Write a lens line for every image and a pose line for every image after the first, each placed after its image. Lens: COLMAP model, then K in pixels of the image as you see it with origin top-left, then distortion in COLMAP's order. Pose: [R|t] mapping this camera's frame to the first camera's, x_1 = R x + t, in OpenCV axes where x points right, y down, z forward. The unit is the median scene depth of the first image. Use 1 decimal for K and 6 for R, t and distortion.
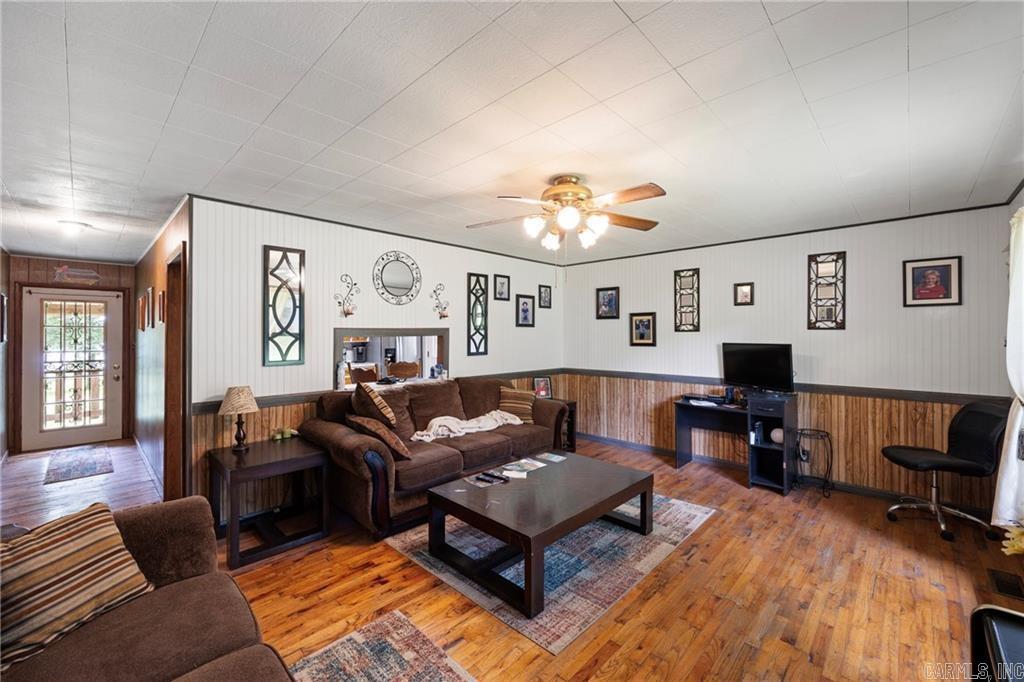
lens RADIAL K [[417.6, 0, 512.2], [0, 417.6, 334.7], [0, 0, 1]] dist [0.000649, -0.000085]
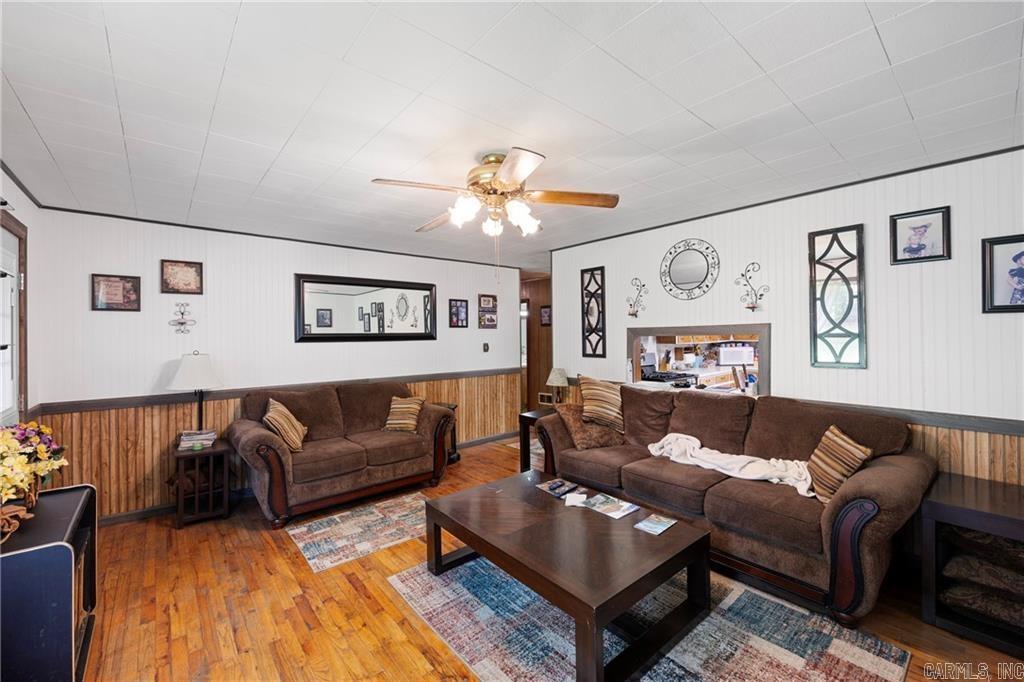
lens RADIAL K [[417.6, 0, 511.0], [0, 417.6, 333.7], [0, 0, 1]] dist [0.000649, -0.000085]
pose [[-0.103616, 0.000084, -0.994617, 0.626927], [0.007132, 0.999974, -0.000658, -0.002020], [0.994592, -0.007162, -0.103614, 0.698053]]
